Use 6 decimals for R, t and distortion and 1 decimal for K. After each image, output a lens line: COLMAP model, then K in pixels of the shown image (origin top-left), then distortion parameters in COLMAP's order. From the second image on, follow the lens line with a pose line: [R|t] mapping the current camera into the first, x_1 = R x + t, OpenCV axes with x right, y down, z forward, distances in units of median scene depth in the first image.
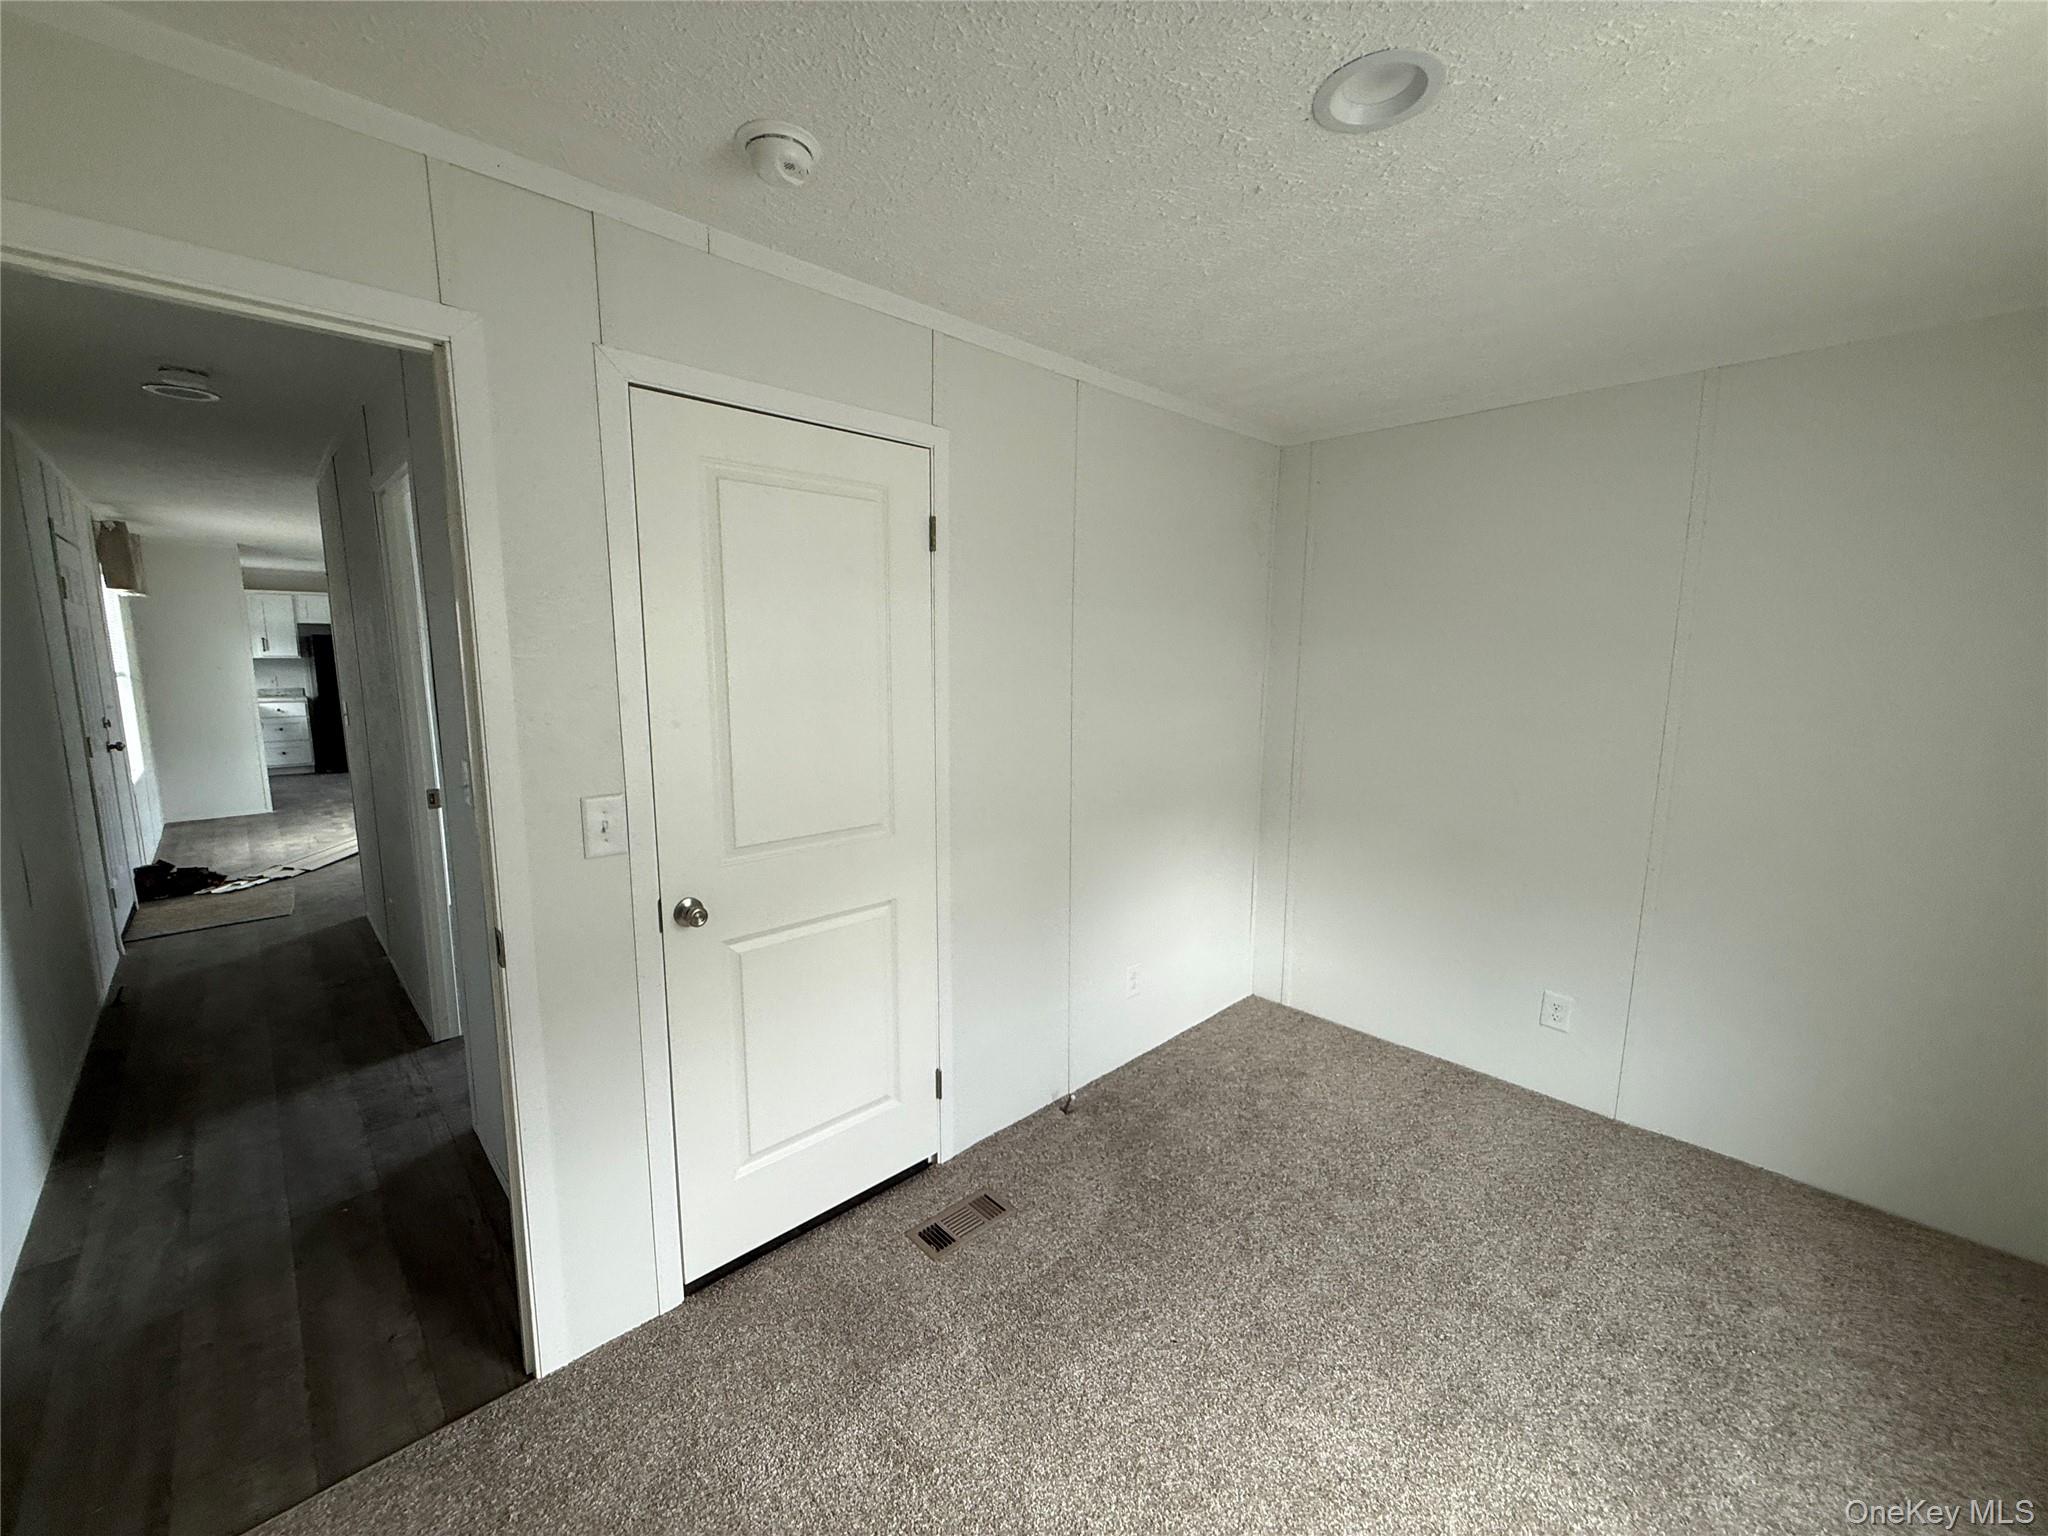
lens RADIAL K [[825.0, 0, 1024.0], [0, 825.0, 768.0], [0, 0, 1]] dist [-0.001345, 0.000307]
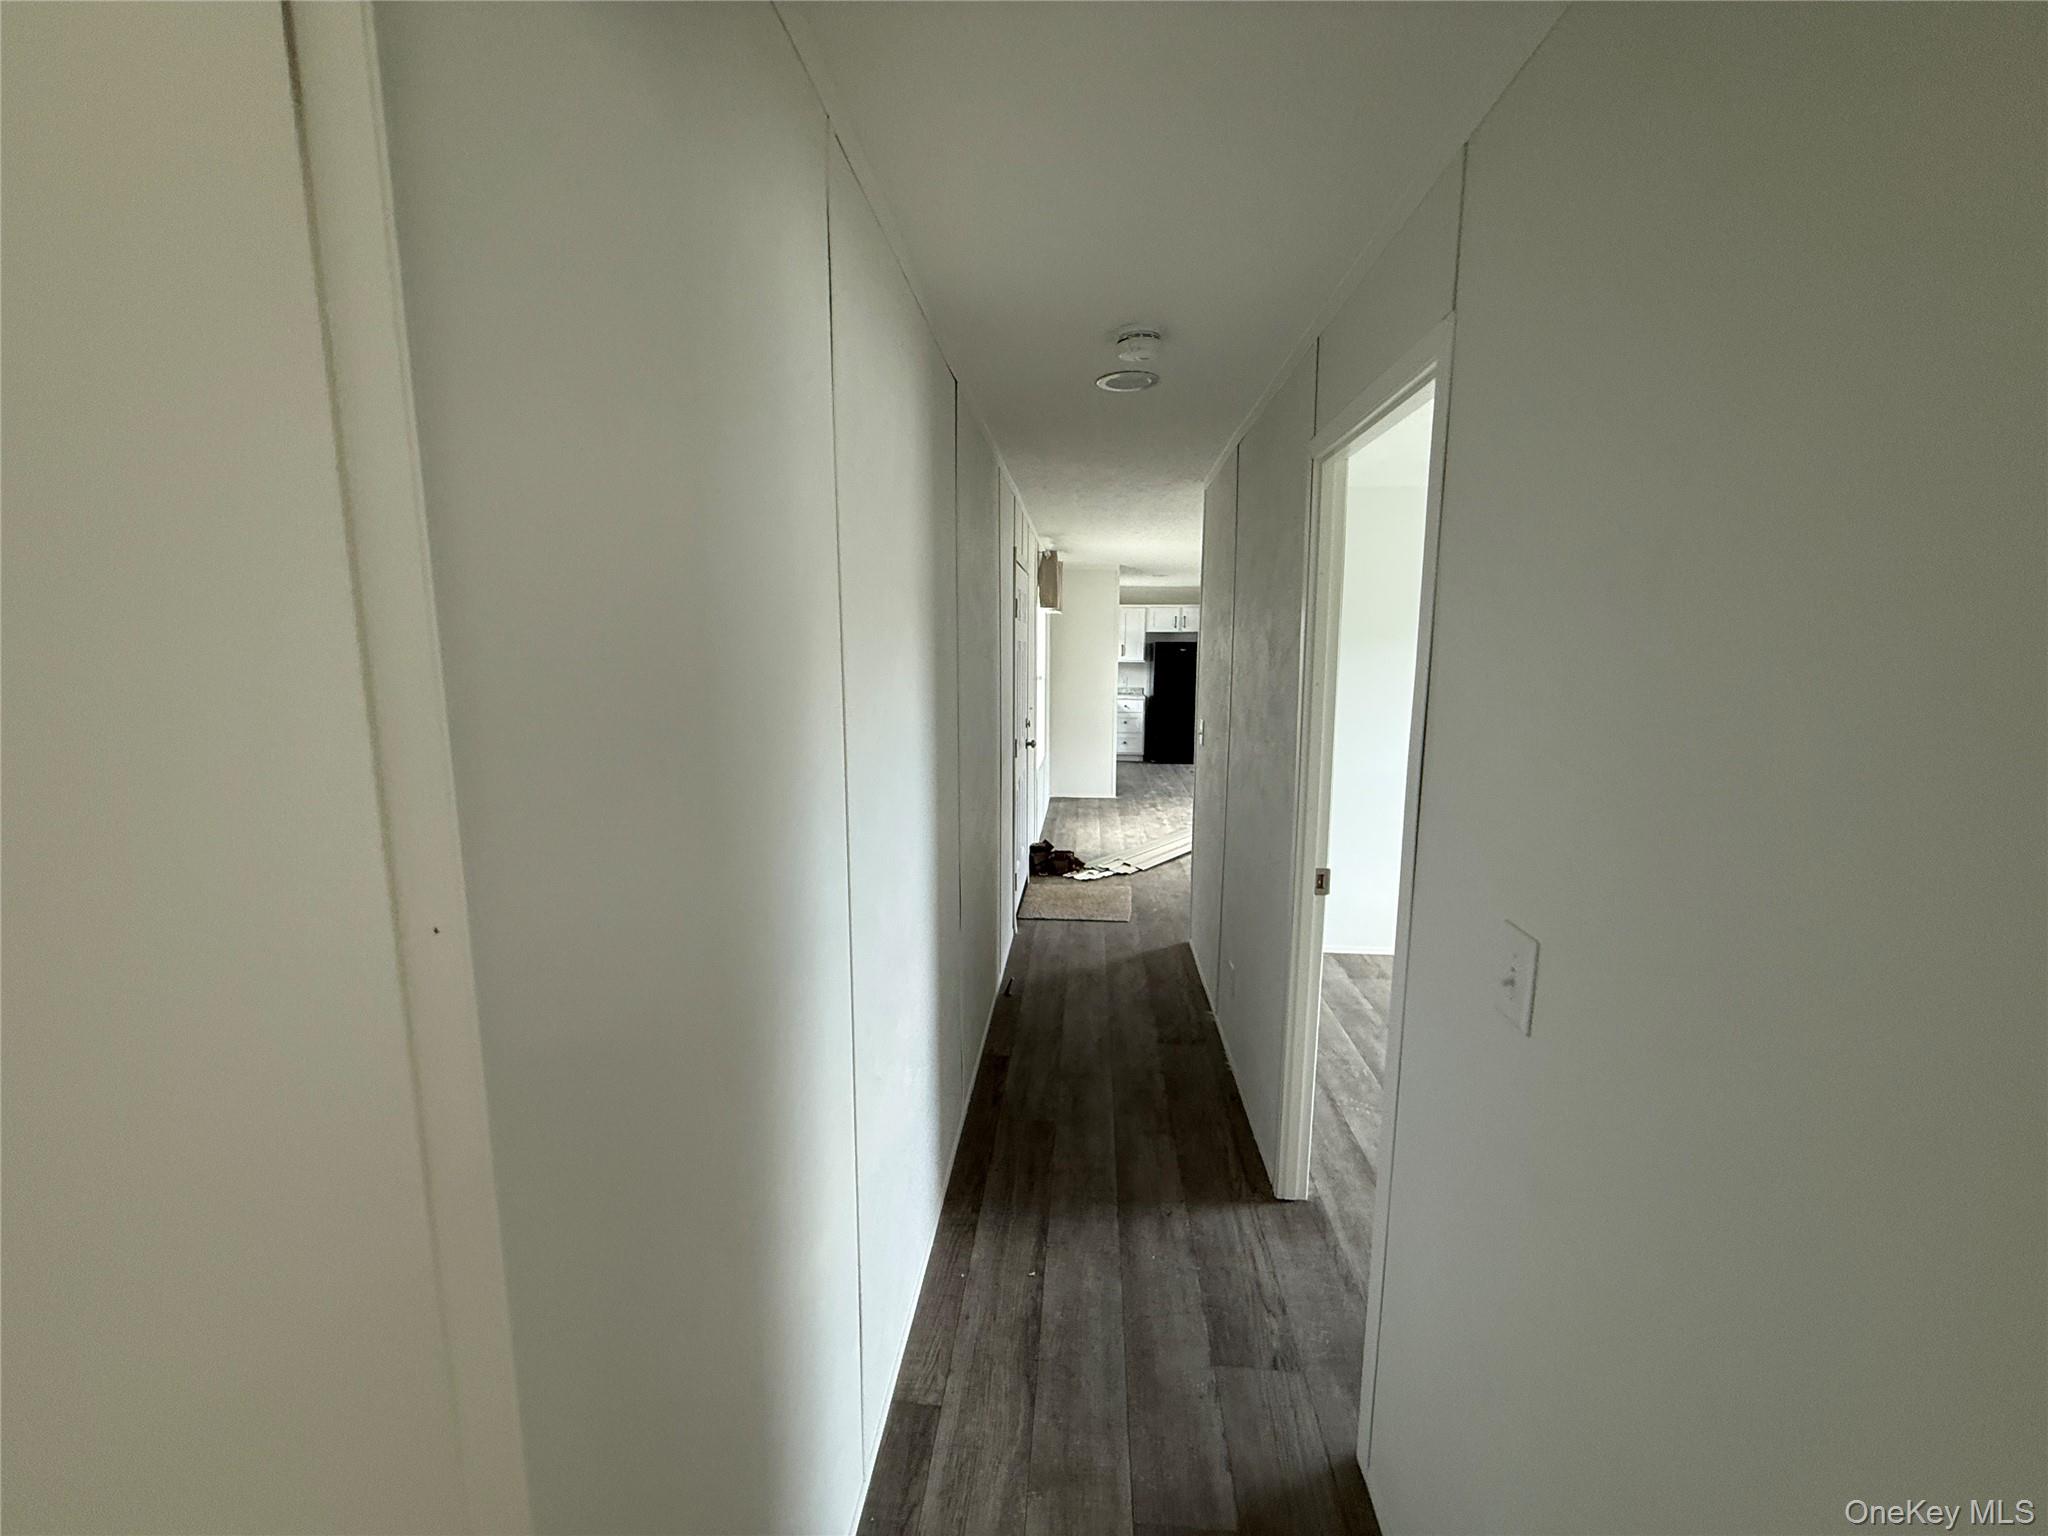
lens RADIAL K [[825.0, 0, 1024.0], [0, 825.0, 768.0], [0, 0, 1]] dist [-0.001345, 0.000307]
pose [[0.665274, 0.107706, -0.738790, -0.496305], [-0.108533, 0.992980, 0.047030, -0.091091], [0.738669, 0.048896, 0.672293, 0.428474]]
